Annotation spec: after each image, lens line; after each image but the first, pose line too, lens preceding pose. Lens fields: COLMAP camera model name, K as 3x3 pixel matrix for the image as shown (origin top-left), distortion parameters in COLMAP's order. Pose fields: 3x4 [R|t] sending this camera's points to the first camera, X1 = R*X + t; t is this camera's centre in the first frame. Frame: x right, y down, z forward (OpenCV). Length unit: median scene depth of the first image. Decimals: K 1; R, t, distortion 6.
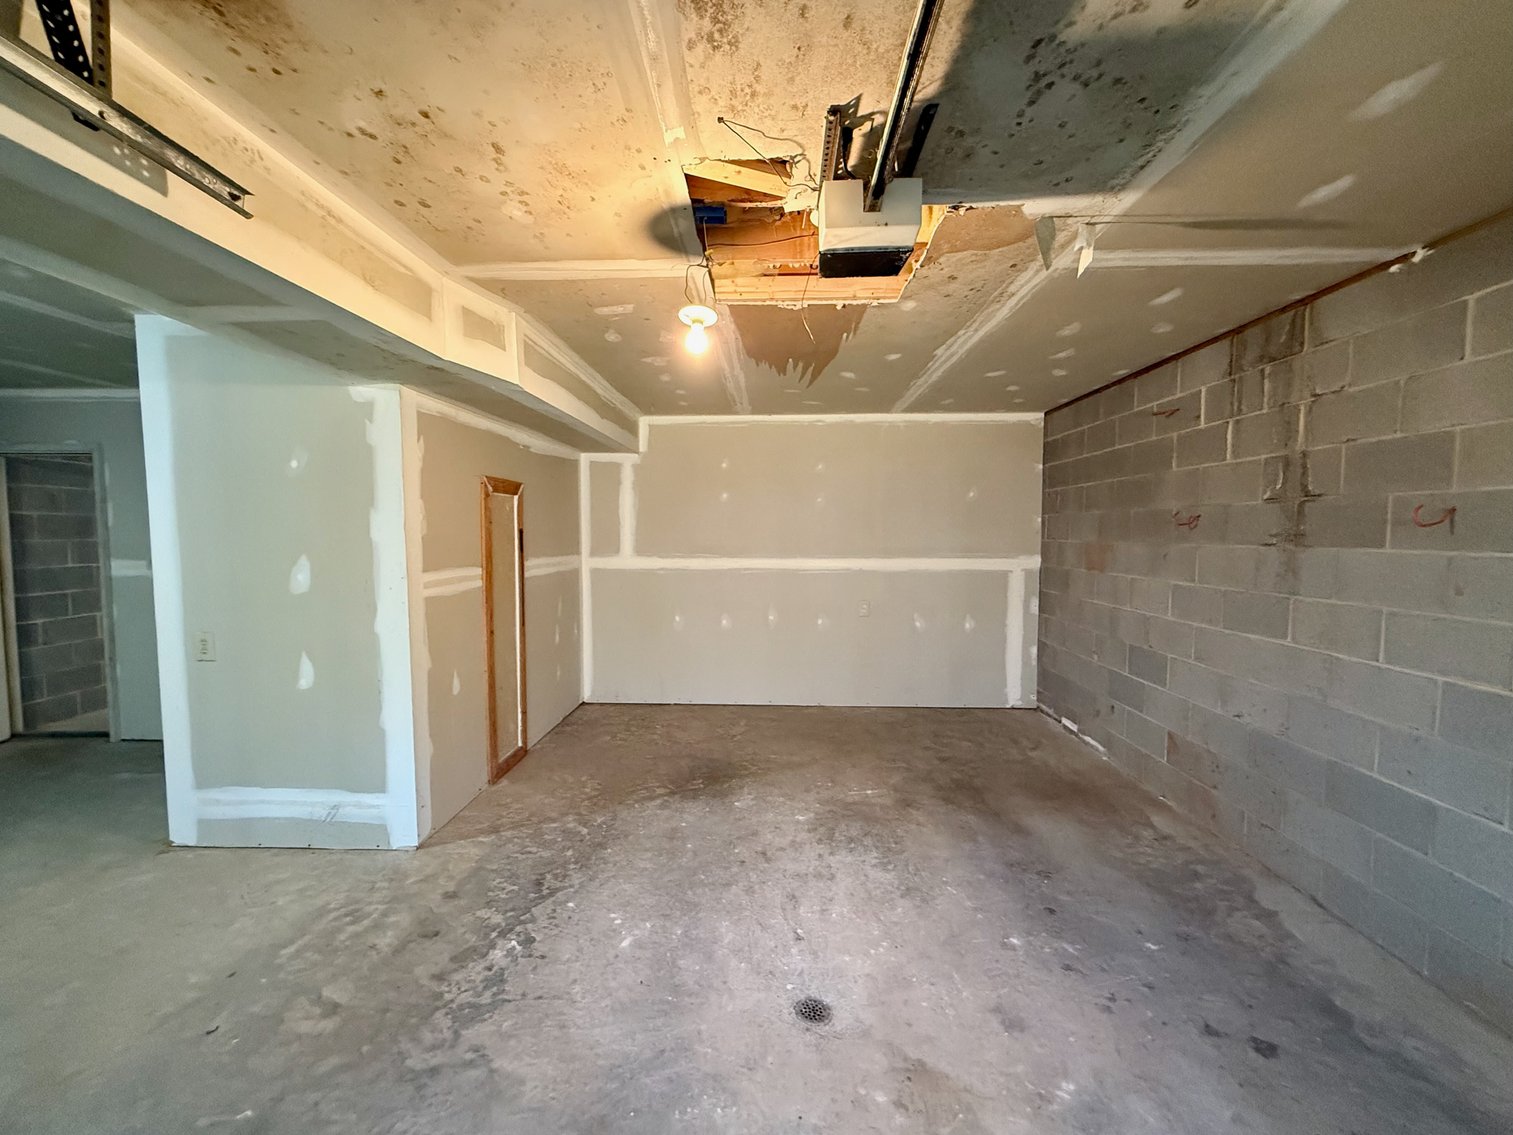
lens RADIAL K [[627.8, 0, 756.5], [0, 627.8, 567.5], [0, 0, 1]] dist [-0.000929, -0.000135]
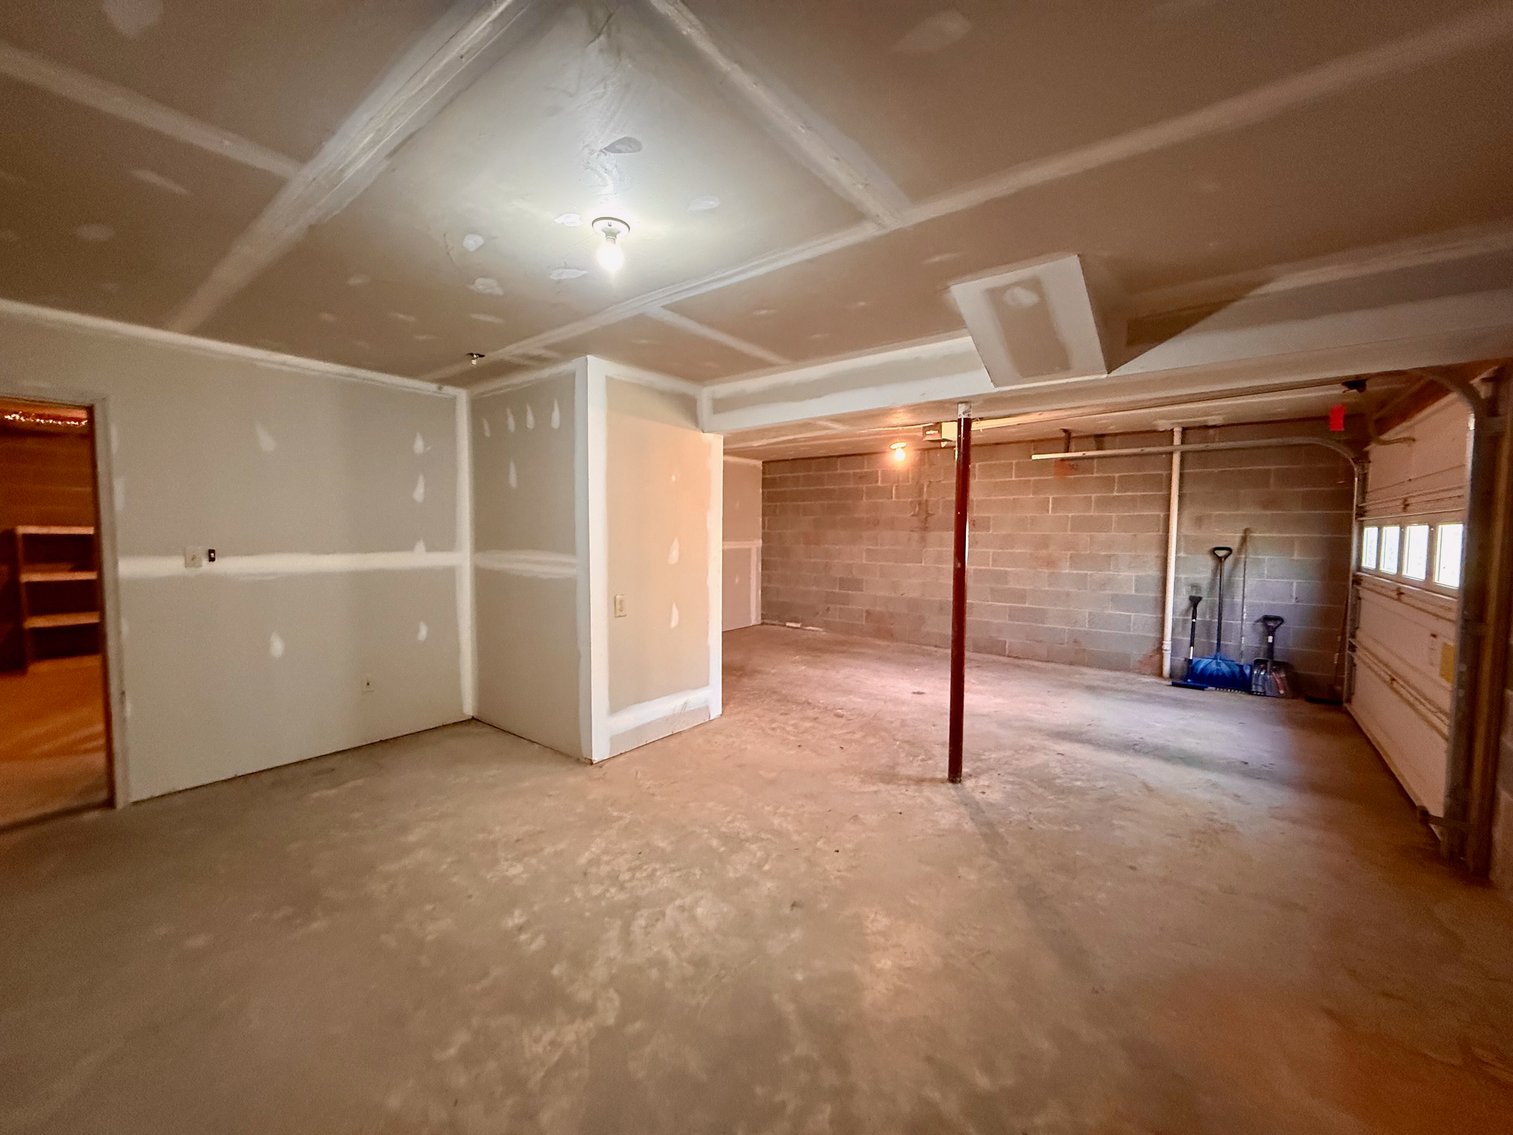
lens RADIAL K [[604.3, 0, 751.8], [0, 604.3, 566.0], [0, 0, 1]] dist [0.000622, -0.000102]
pose [[0.585431, -0.046826, 0.809369, -1.738832], [0.041154, 0.998760, 0.028016, 0.013307], [-0.809677, 0.016907, 0.586632, -0.007148]]
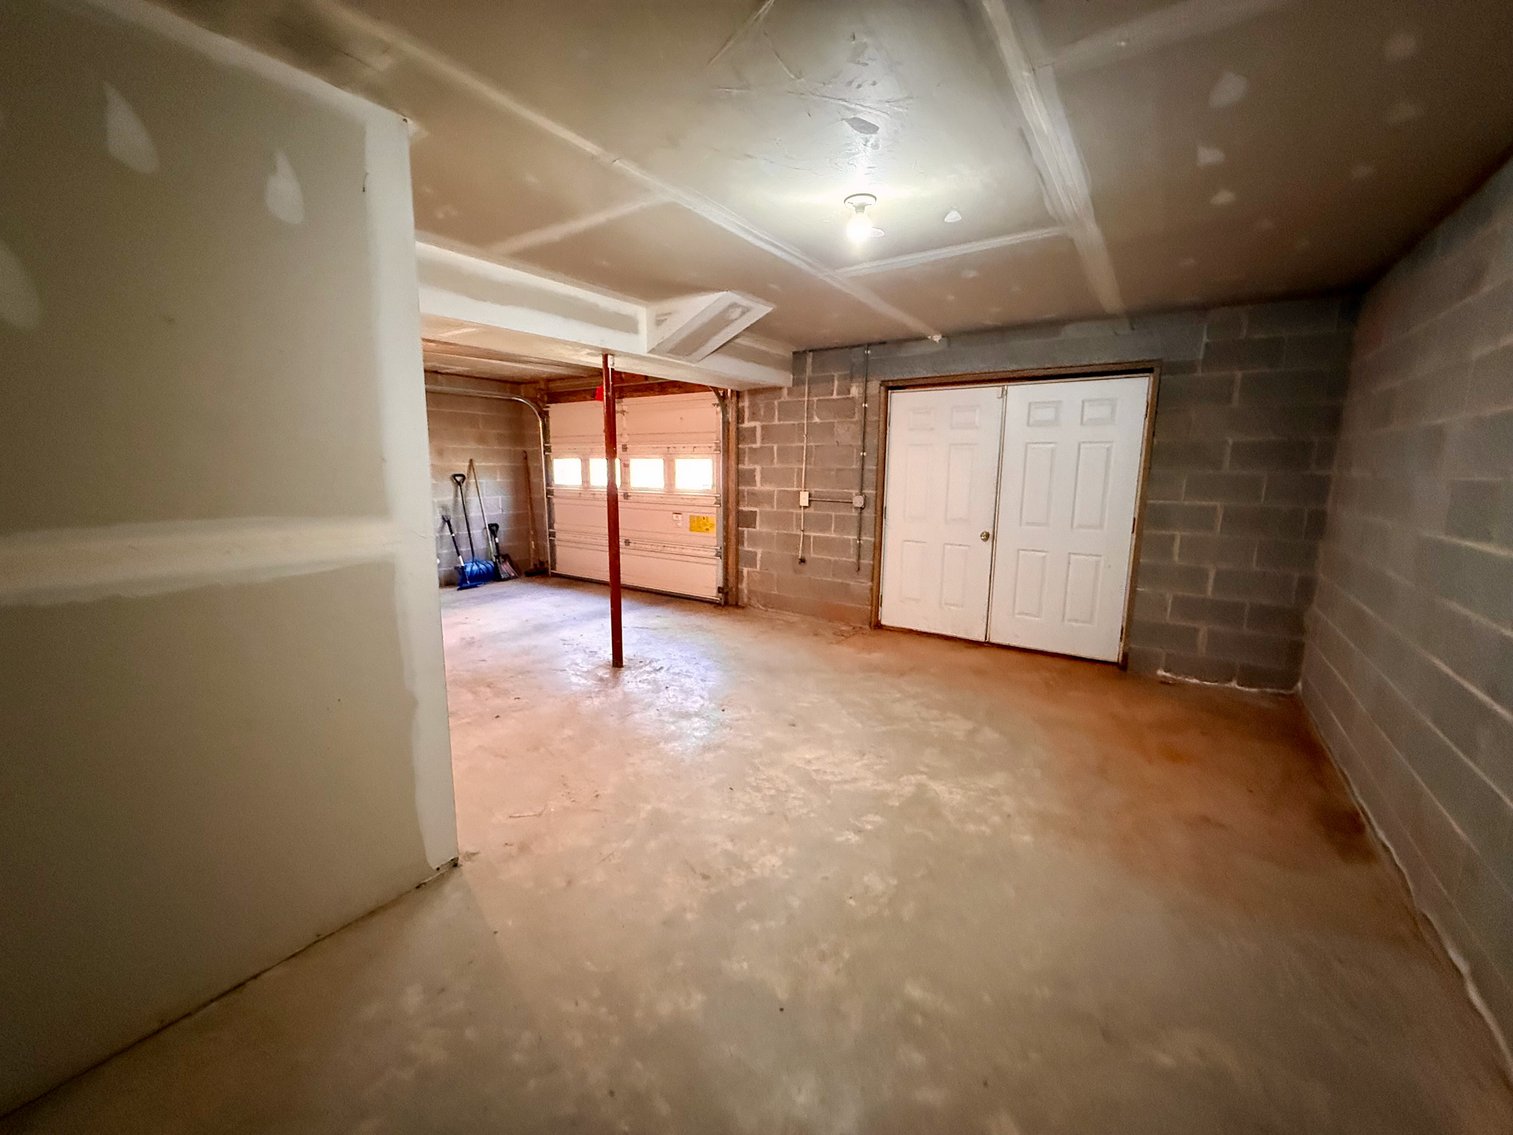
lens RADIAL K [[604.3, 0, 751.8], [0, 604.3, 566.0], [0, 0, 1]] dist [0.000622, -0.000102]
pose [[-0.843832, -0.099213, 0.527356, -1.600794], [0.018788, 0.976694, 0.213812, -0.065916], [-0.536278, 0.190330, -0.822302, 1.350882]]
